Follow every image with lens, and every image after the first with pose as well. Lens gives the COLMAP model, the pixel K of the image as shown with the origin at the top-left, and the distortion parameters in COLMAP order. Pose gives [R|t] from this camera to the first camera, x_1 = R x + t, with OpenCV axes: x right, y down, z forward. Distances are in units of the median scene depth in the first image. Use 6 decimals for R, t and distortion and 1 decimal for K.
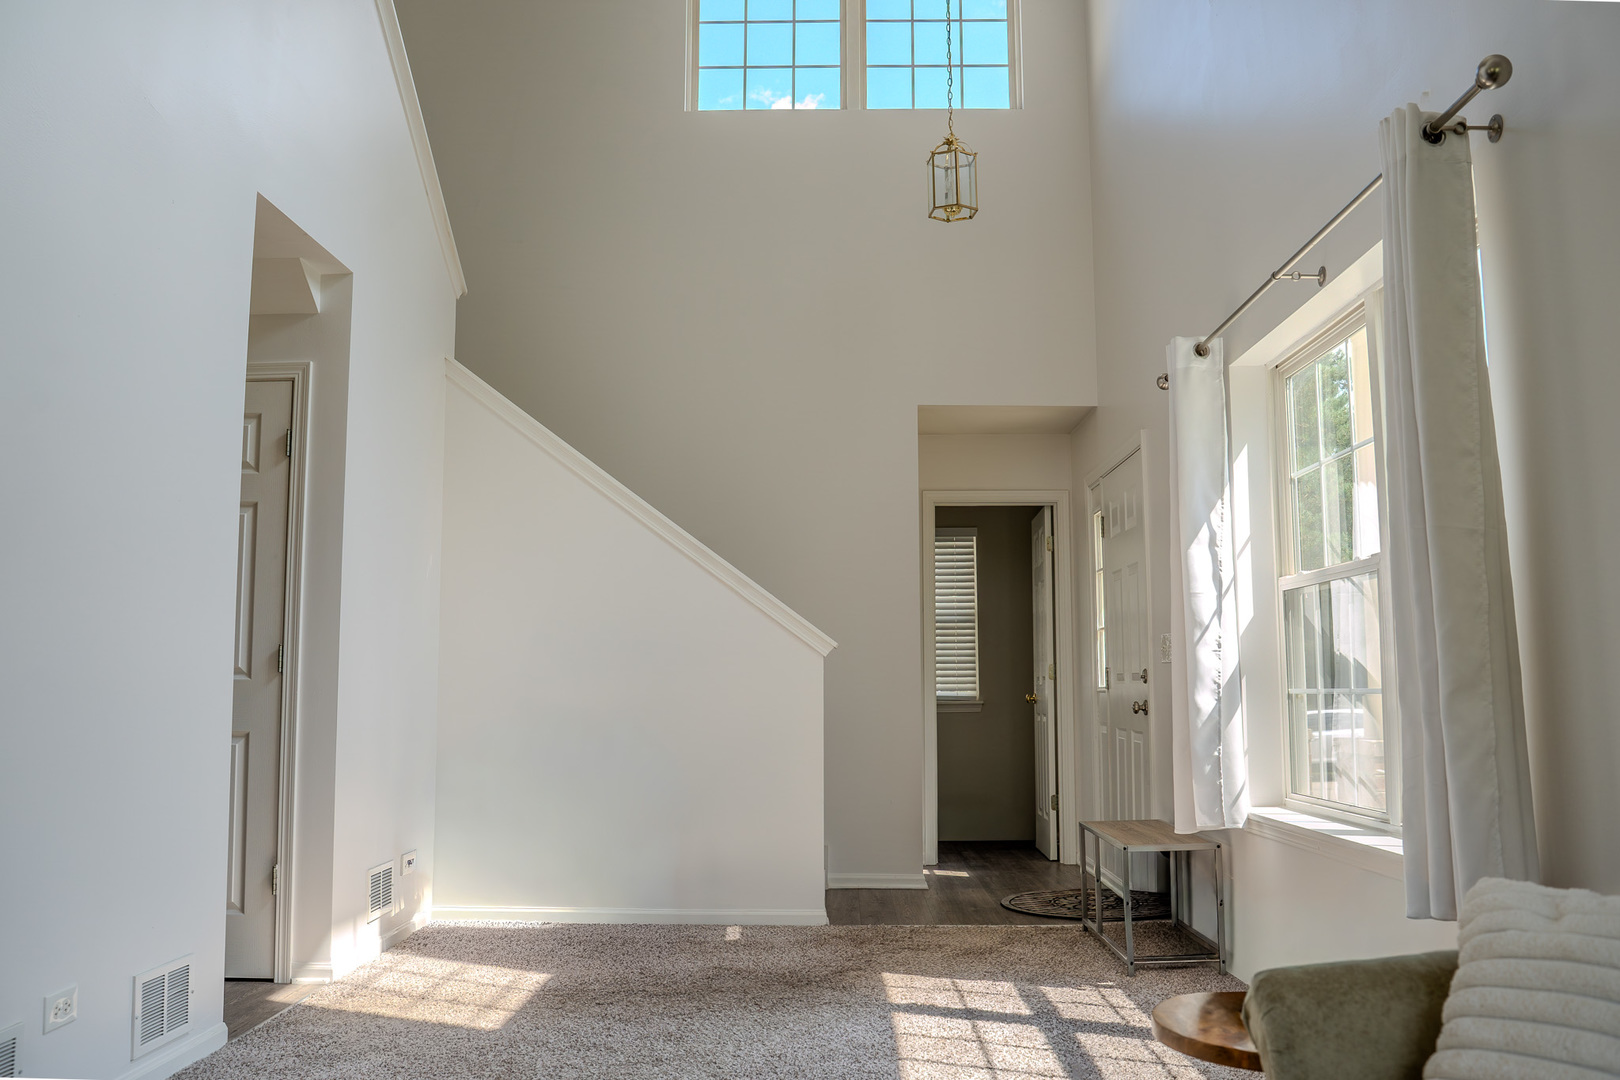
lens RADIAL K [[1367.9, 0, 812.4], [0, 1367.9, 539.0], [0, 0, 1]] dist [-0.079882, 0.053083]
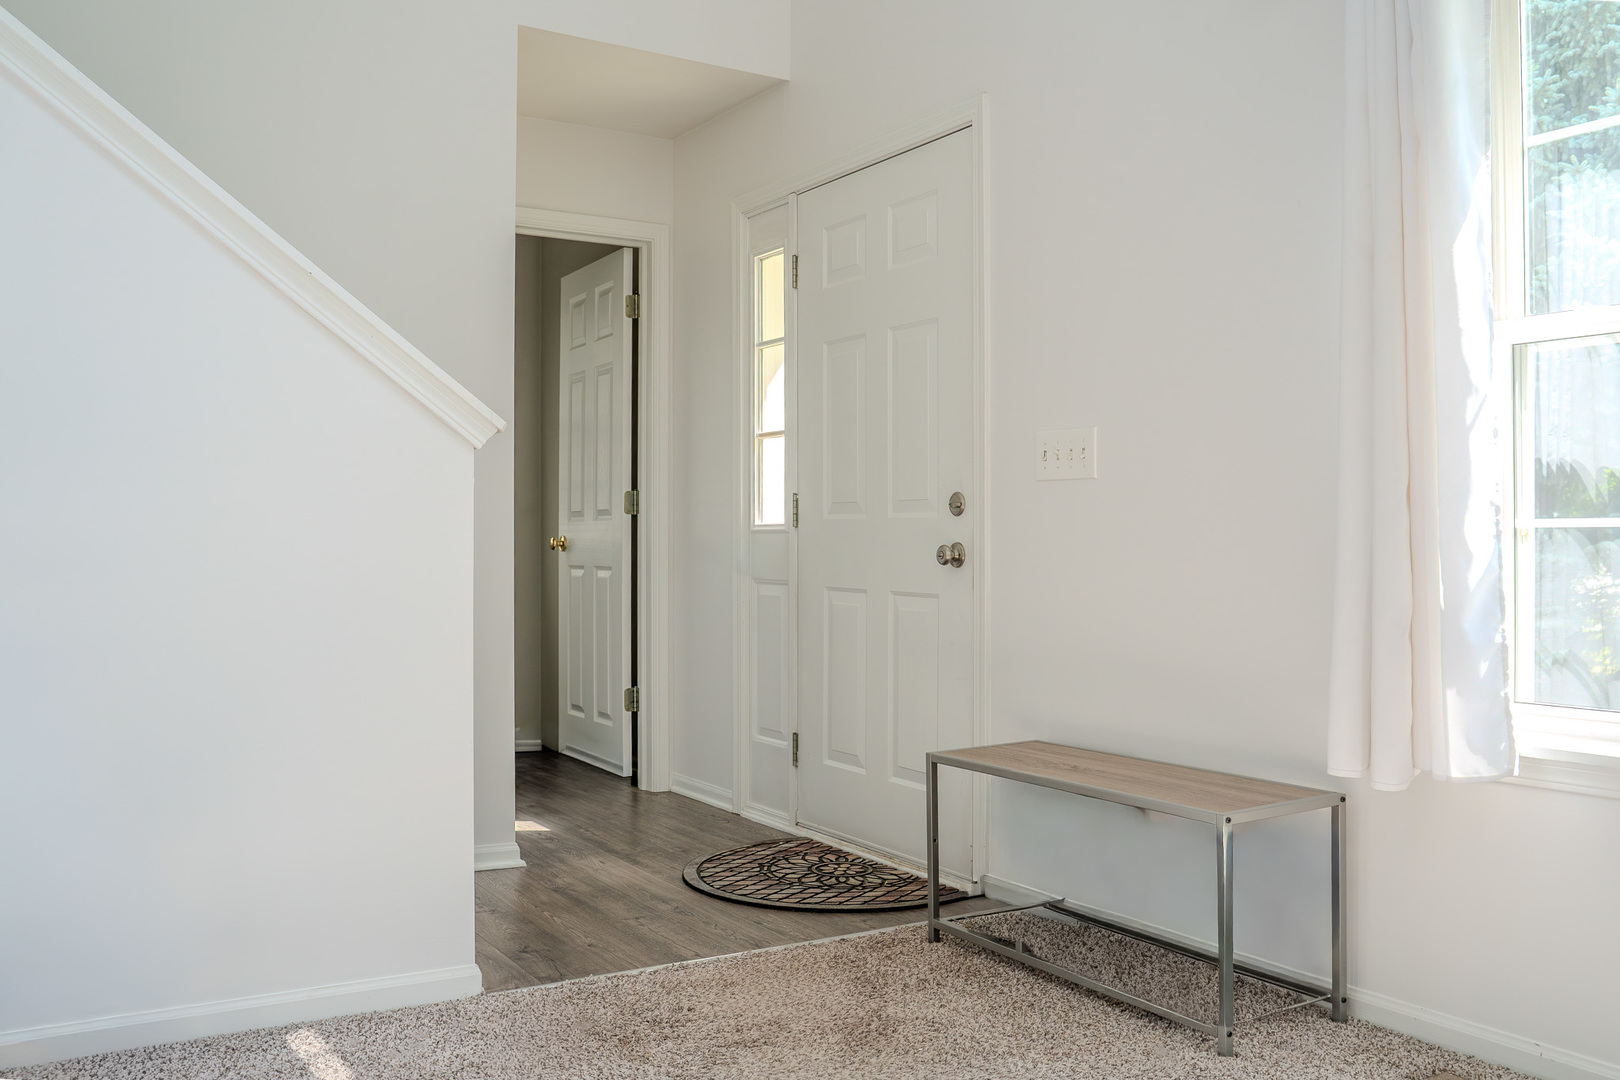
lens RADIAL K [[1432.5, 0, 813.8], [0, 1432.5, 527.7], [0, 0, 1]] dist [-0.071643, -0.008056]
pose [[0.844390, 0.009769, 0.535640, -0.159710], [-0.062869, 0.994732, 0.080965, 0.065715], [-0.532027, -0.102041, 0.840556, 0.511045]]
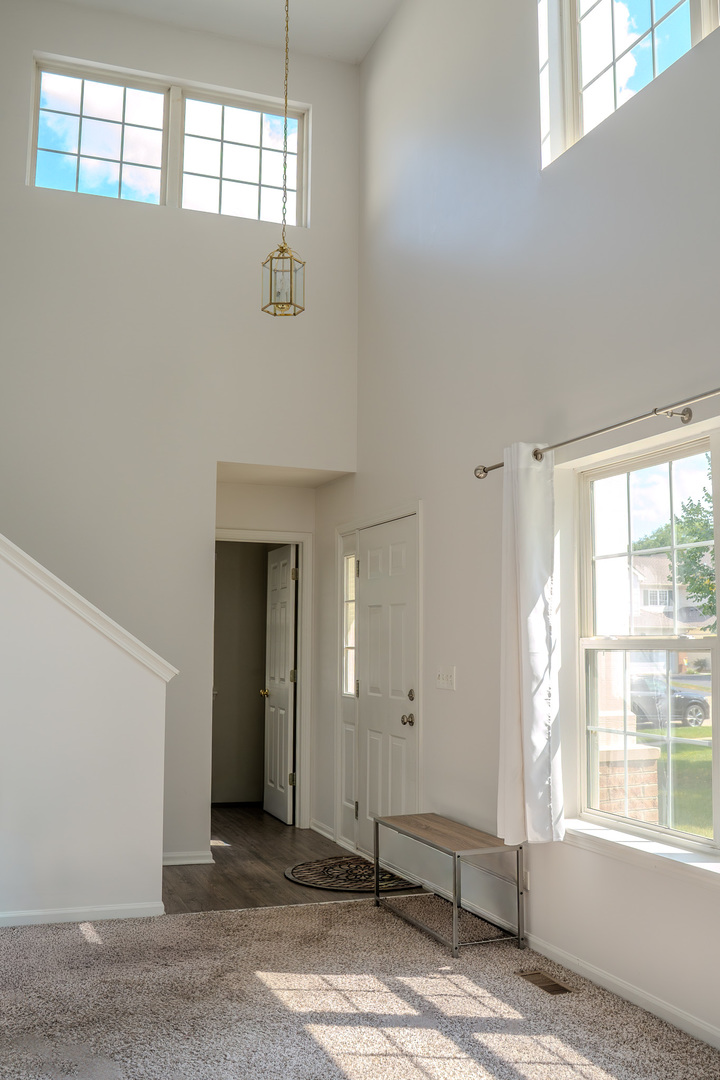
lens RADIAL K [[1003.8, 0, 352.8], [0, 1003.8, 546.7], [0, 0, 1]] dist [-0.074481, 0.000000]
pose [[0.931030, 0.044993, 0.362158, -0.155529], [-0.049969, 0.998741, 0.004381, -0.039534], [-0.361505, -0.022176, 0.932106, 0.160037]]
